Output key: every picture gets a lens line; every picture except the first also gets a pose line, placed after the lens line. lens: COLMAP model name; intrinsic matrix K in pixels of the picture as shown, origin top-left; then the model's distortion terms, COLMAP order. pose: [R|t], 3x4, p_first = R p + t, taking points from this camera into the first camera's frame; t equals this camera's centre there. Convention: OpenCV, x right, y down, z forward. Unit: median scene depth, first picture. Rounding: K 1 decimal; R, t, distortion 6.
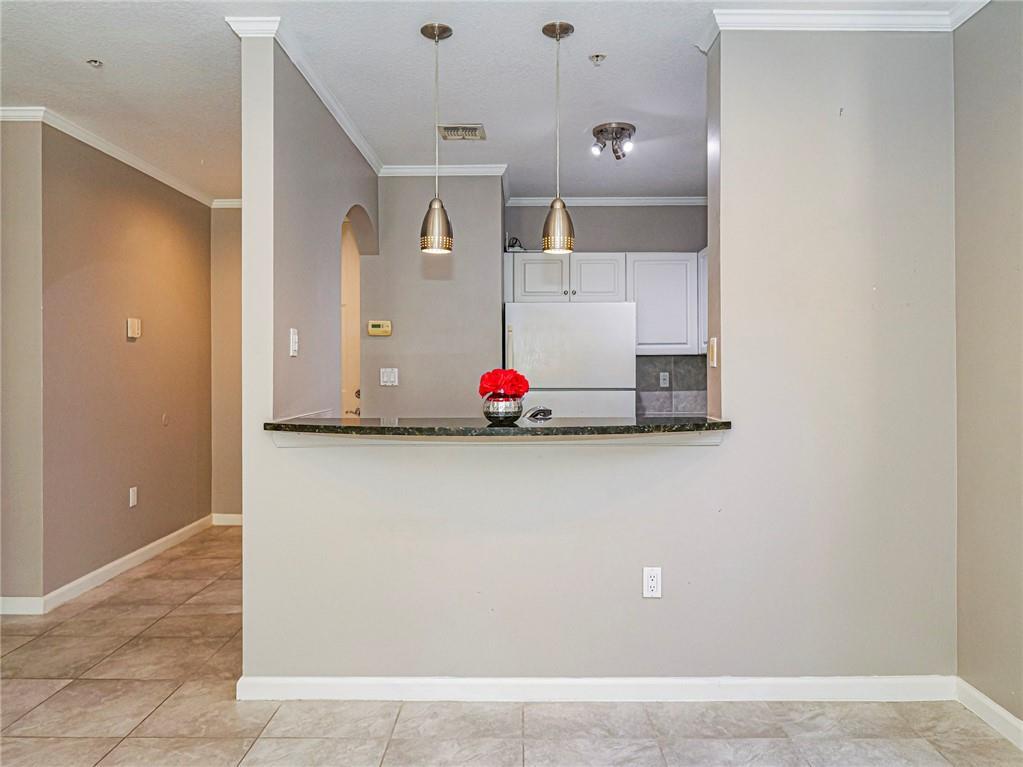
lens RADIAL K [[716.4, 0, 512.6], [0, 716.4, 362.7], [0, 0, 1]] dist [-0.001304, -0.006408]
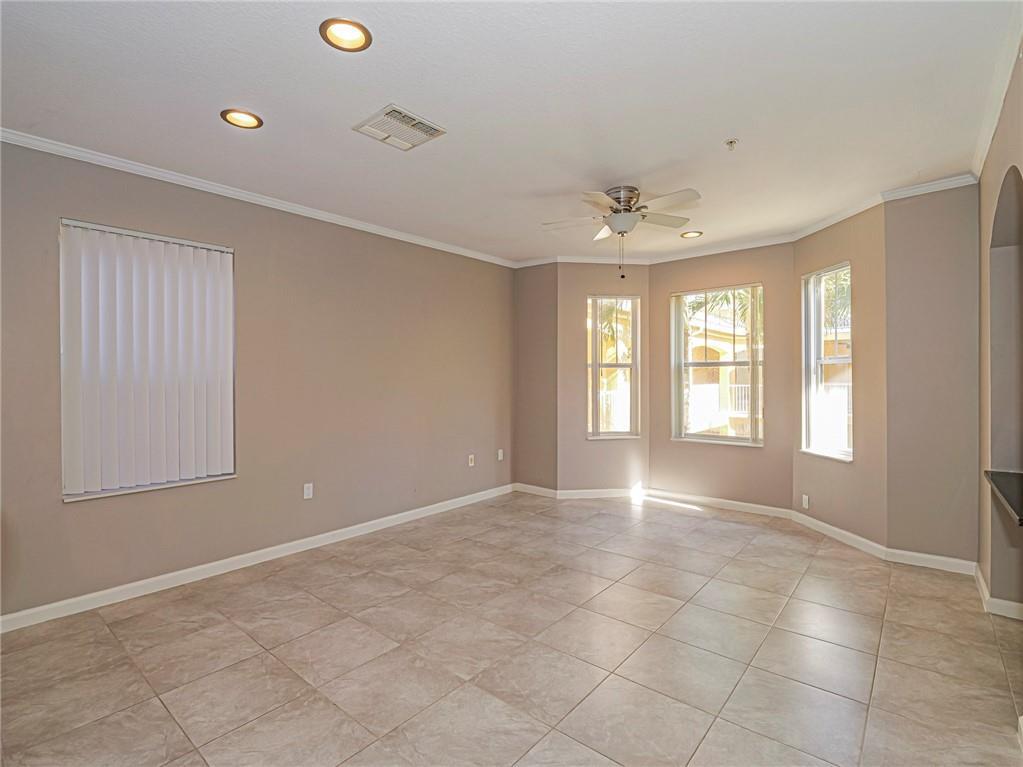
lens RADIAL K [[493.5, 0, 502.4], [0, 493.5, 384.0], [0, 0, 1]] dist [-0.016721, 0.000693]
pose [[-0.763547, -0.004565, 0.645737, -0.588888], [-0.000986, 0.999982, 0.005903, -0.010709], [-0.645752, 0.003870, -0.763537, 0.797219]]
